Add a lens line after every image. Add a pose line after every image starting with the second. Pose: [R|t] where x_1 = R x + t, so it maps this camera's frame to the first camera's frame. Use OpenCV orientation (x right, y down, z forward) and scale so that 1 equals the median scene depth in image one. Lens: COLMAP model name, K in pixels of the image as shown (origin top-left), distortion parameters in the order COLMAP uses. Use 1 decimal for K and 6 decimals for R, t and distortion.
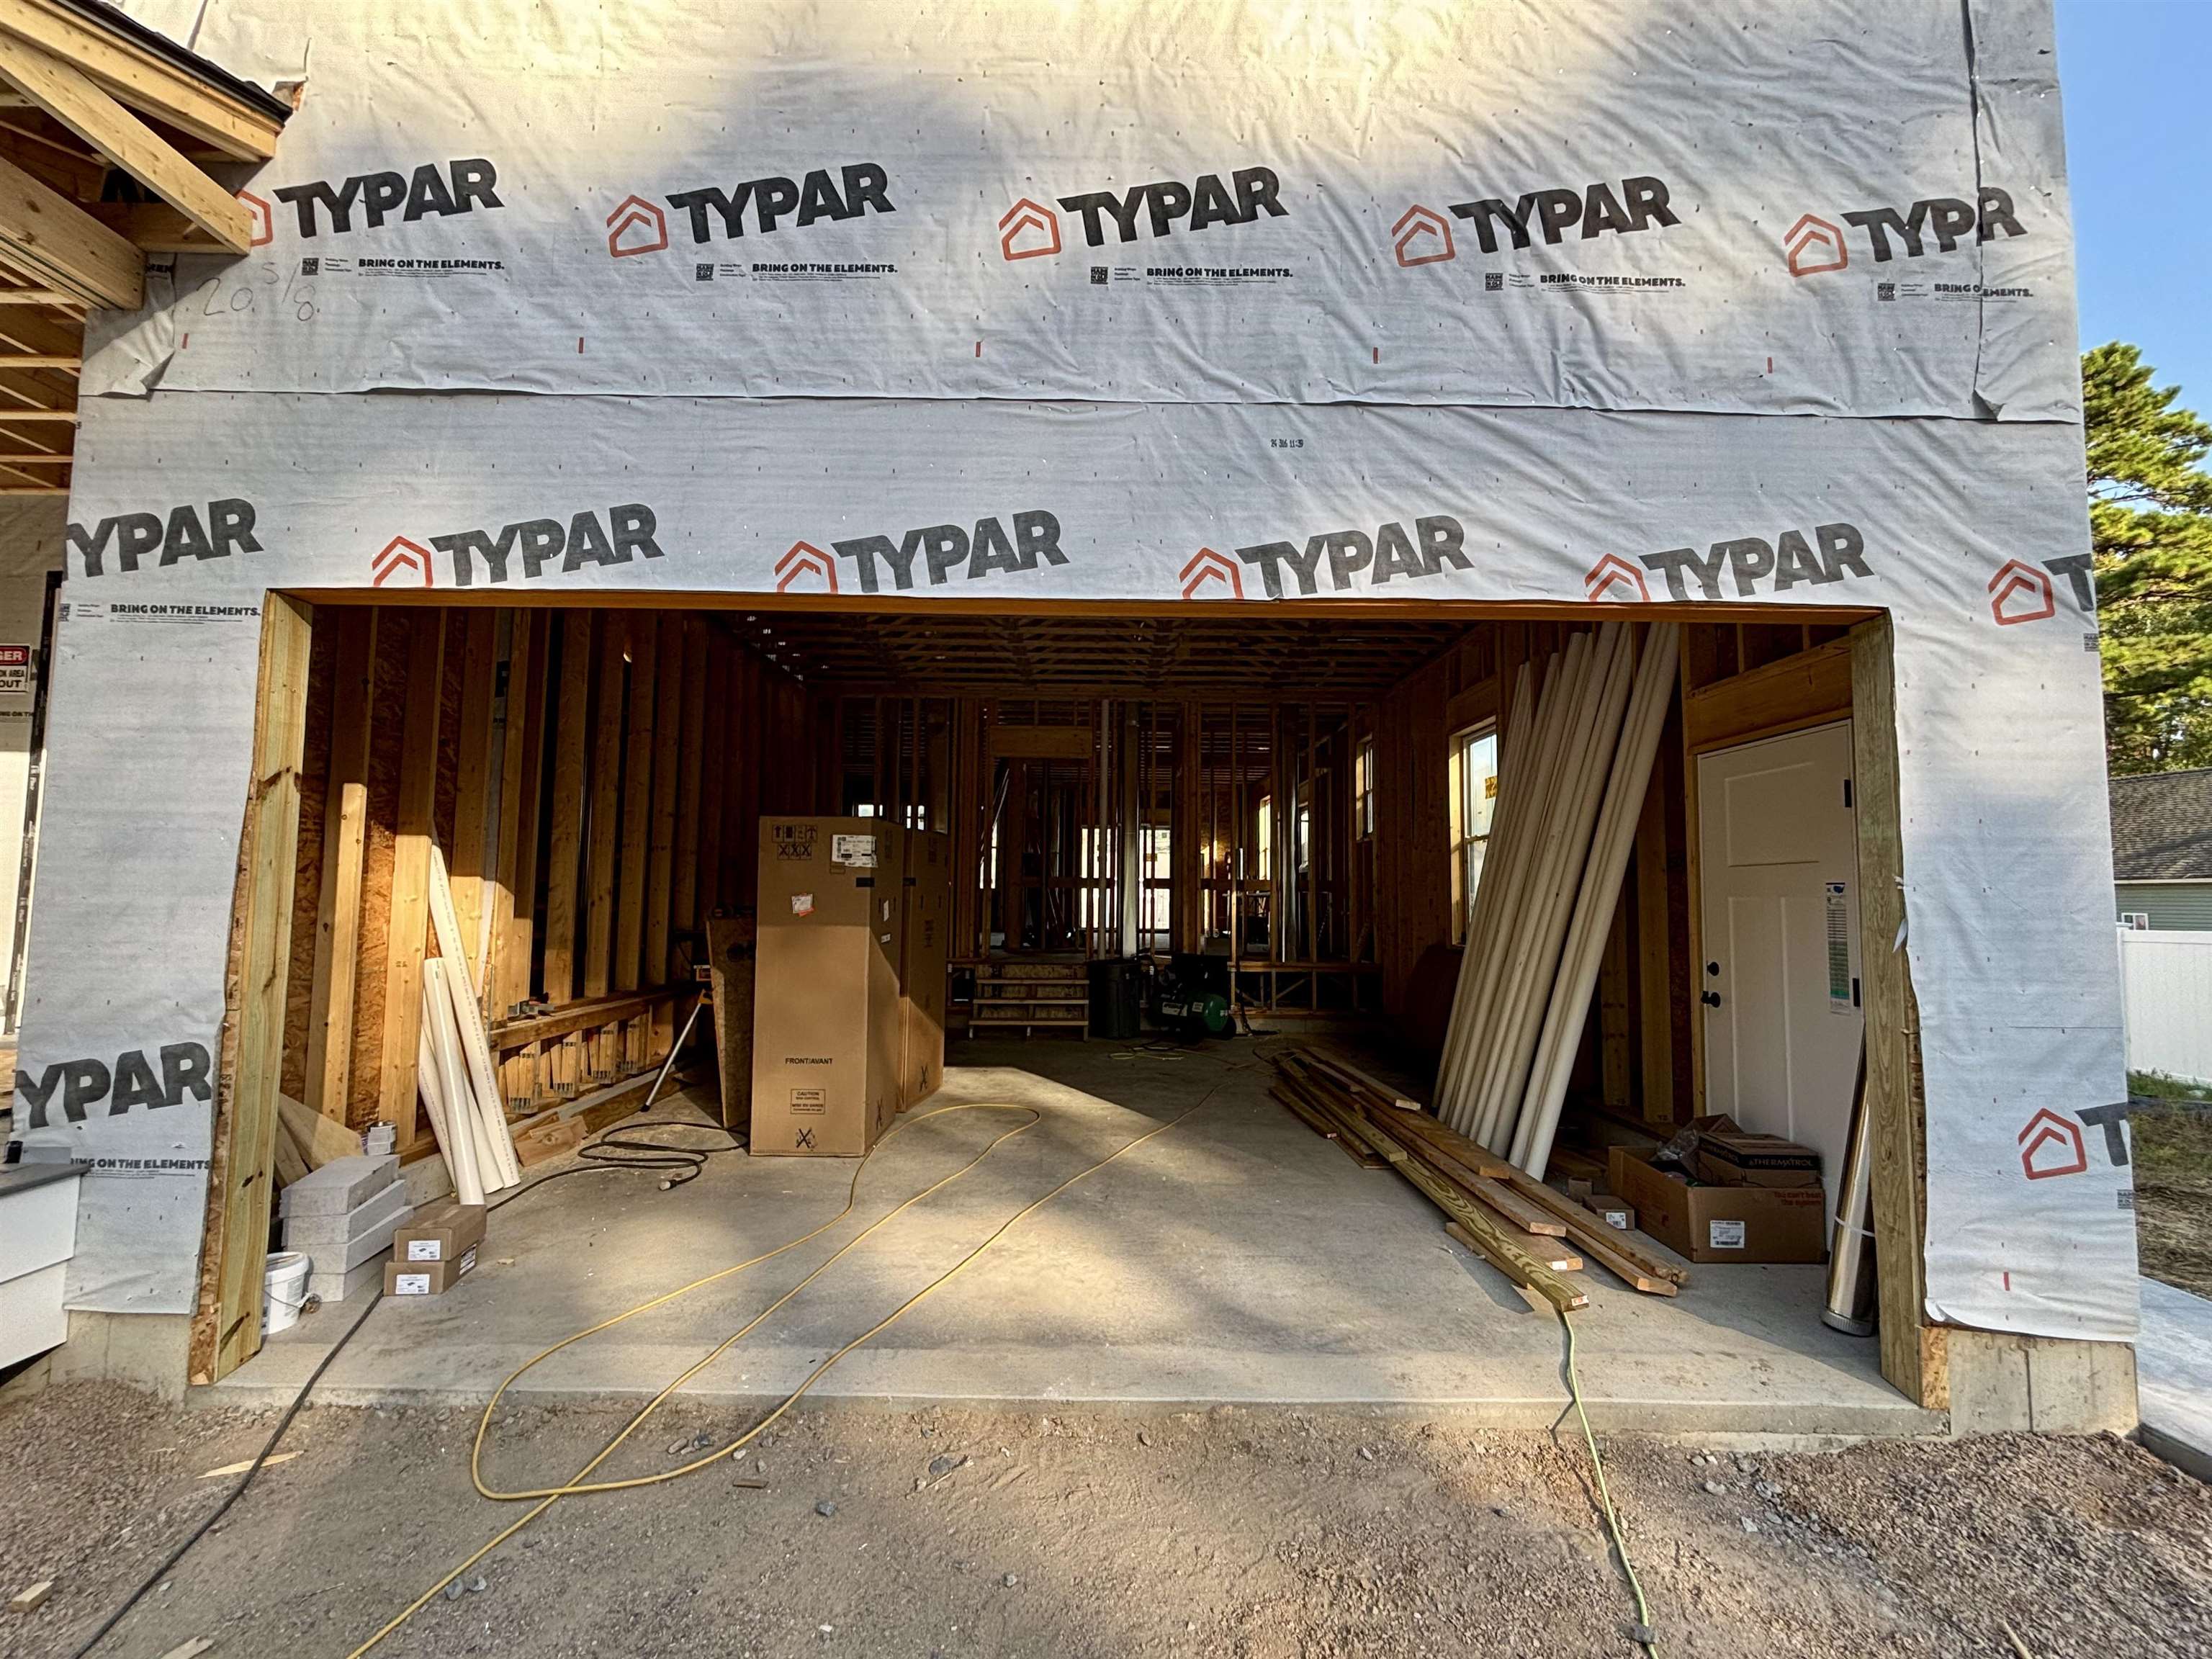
lens RADIAL K [[952.4, 0, 1094.5], [0, 952.4, 824.6], [0, 0, 1]] dist [0.002340, 0.000596]
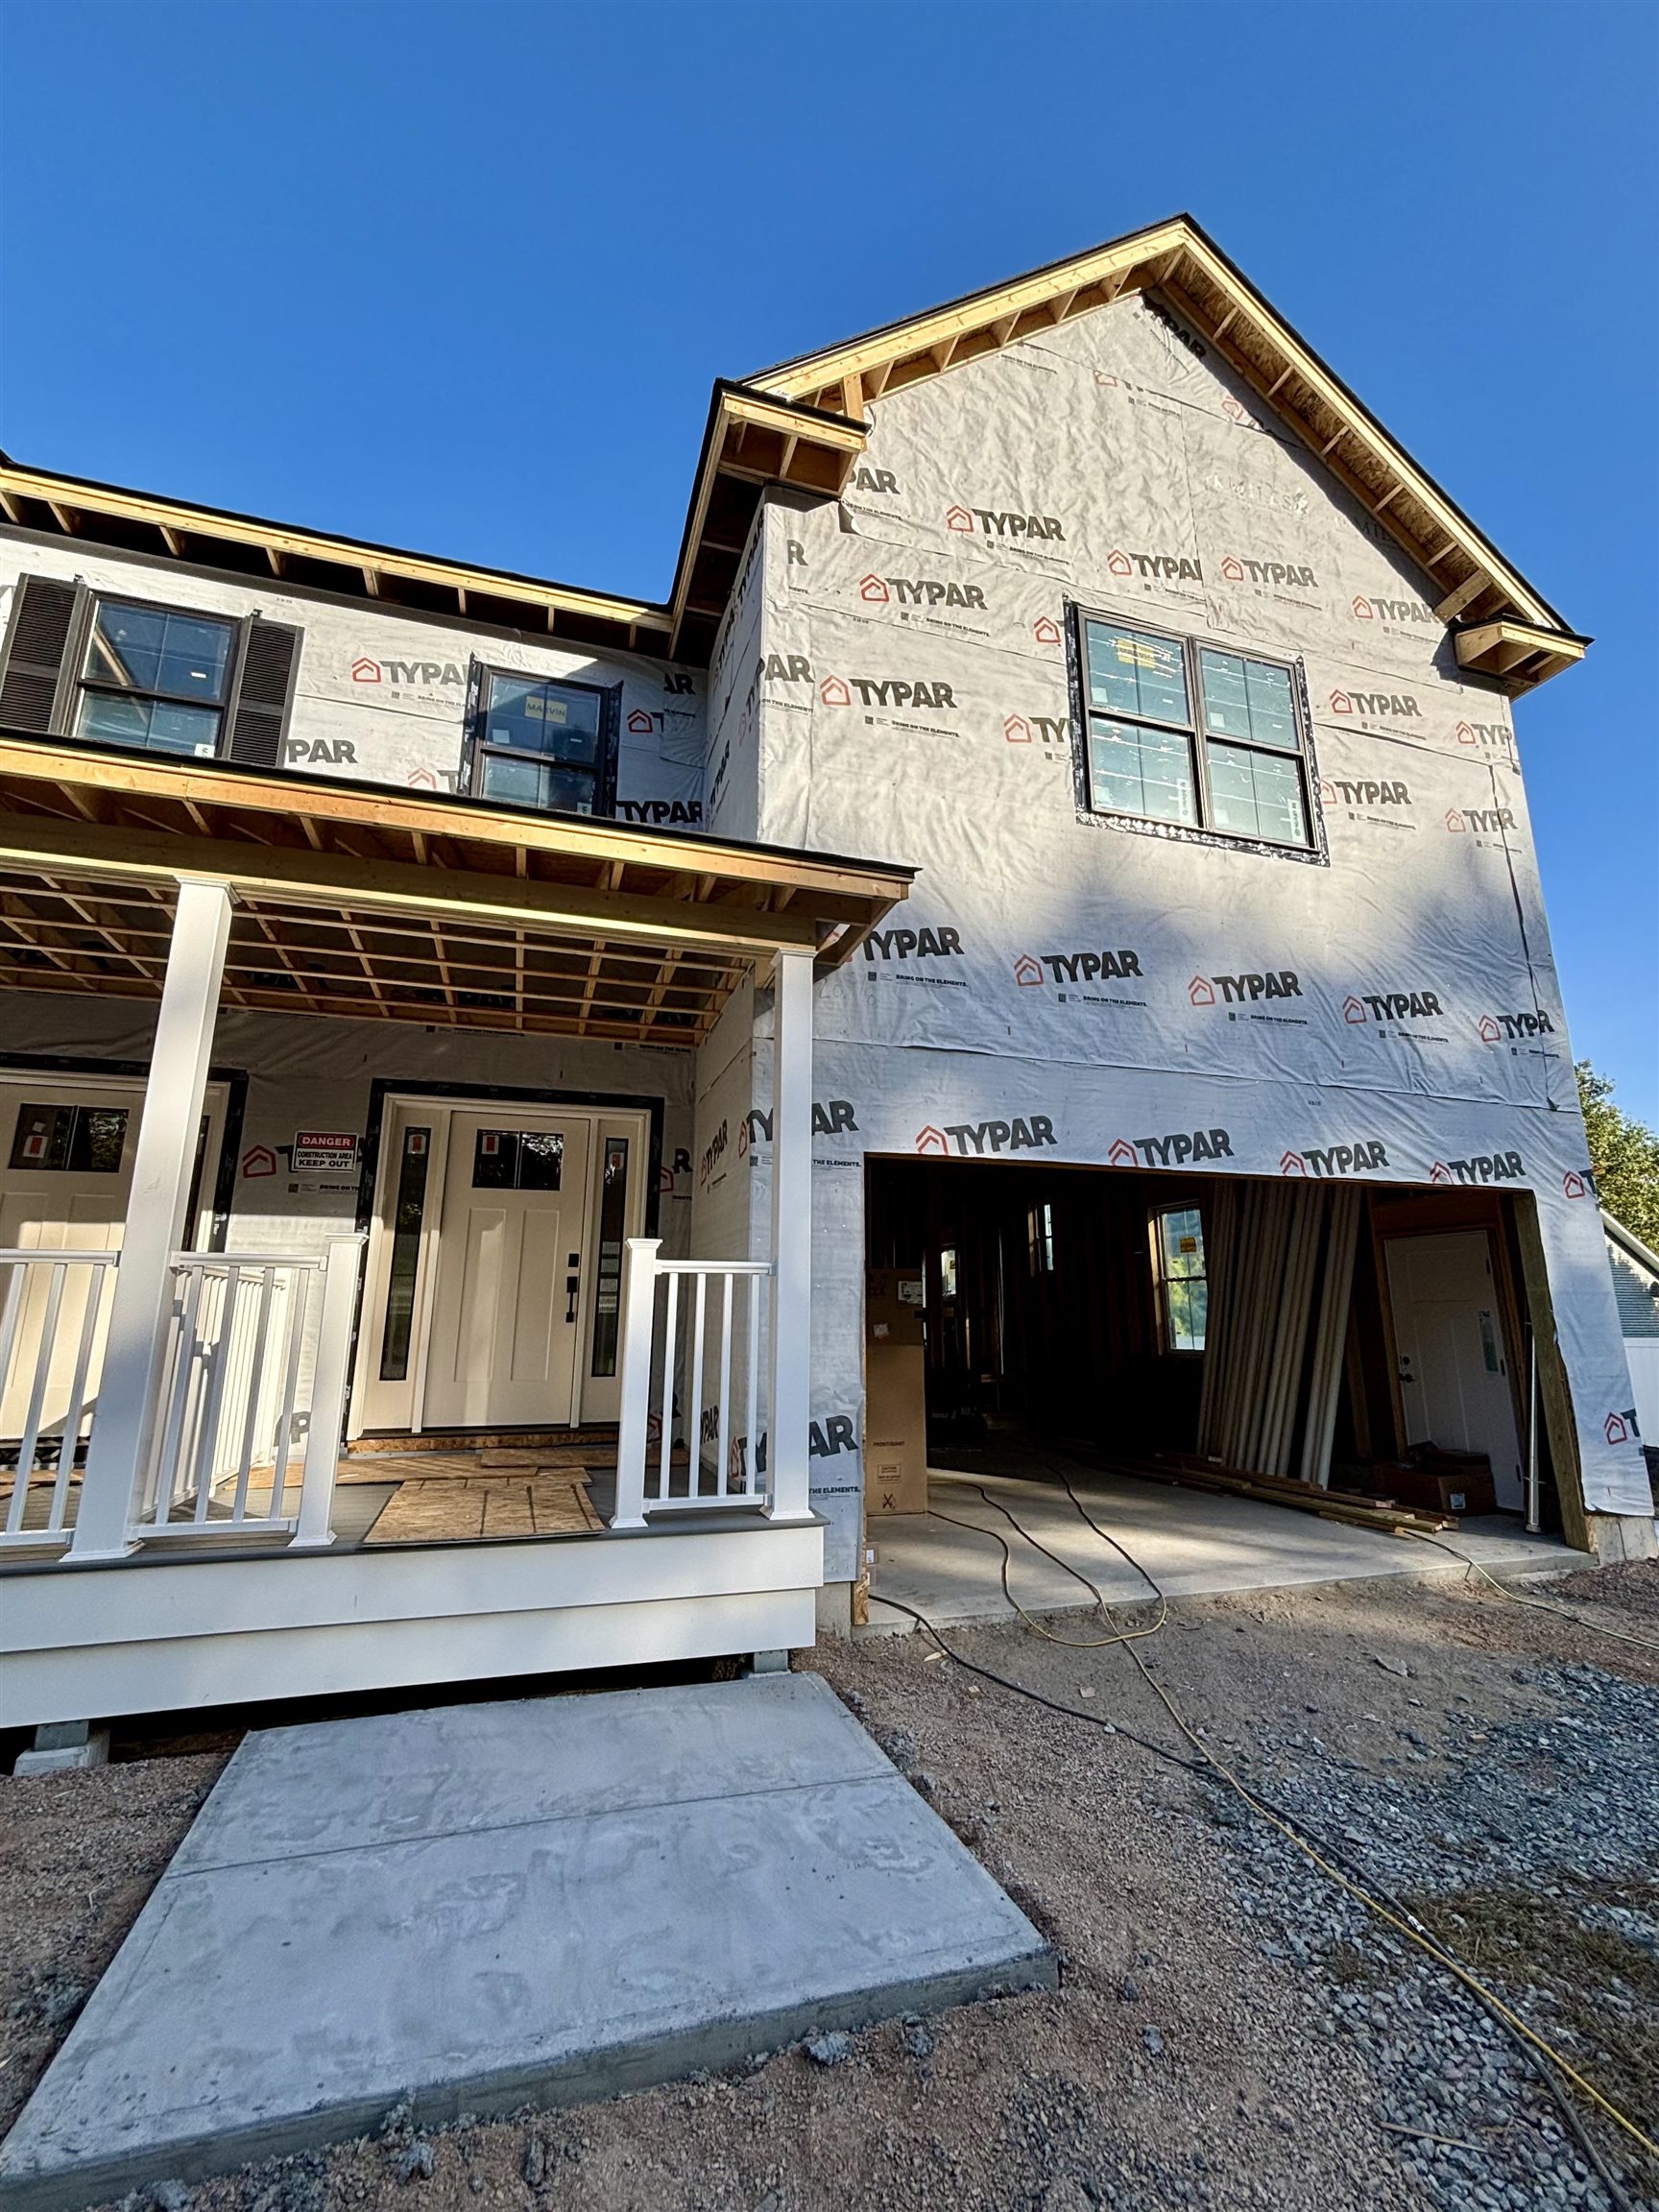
lens RADIAL K [[952.4, 0, 829.5], [0, 952.4, 1106.0], [0, 0, 1]] dist [0.002340, 0.000596]
pose [[0.954053, 0.054762, 0.294591, -1.432052], [-0.010561, 0.988692, -0.149589, -0.064950], [-0.299451, 0.139604, 0.943843, -0.666984]]
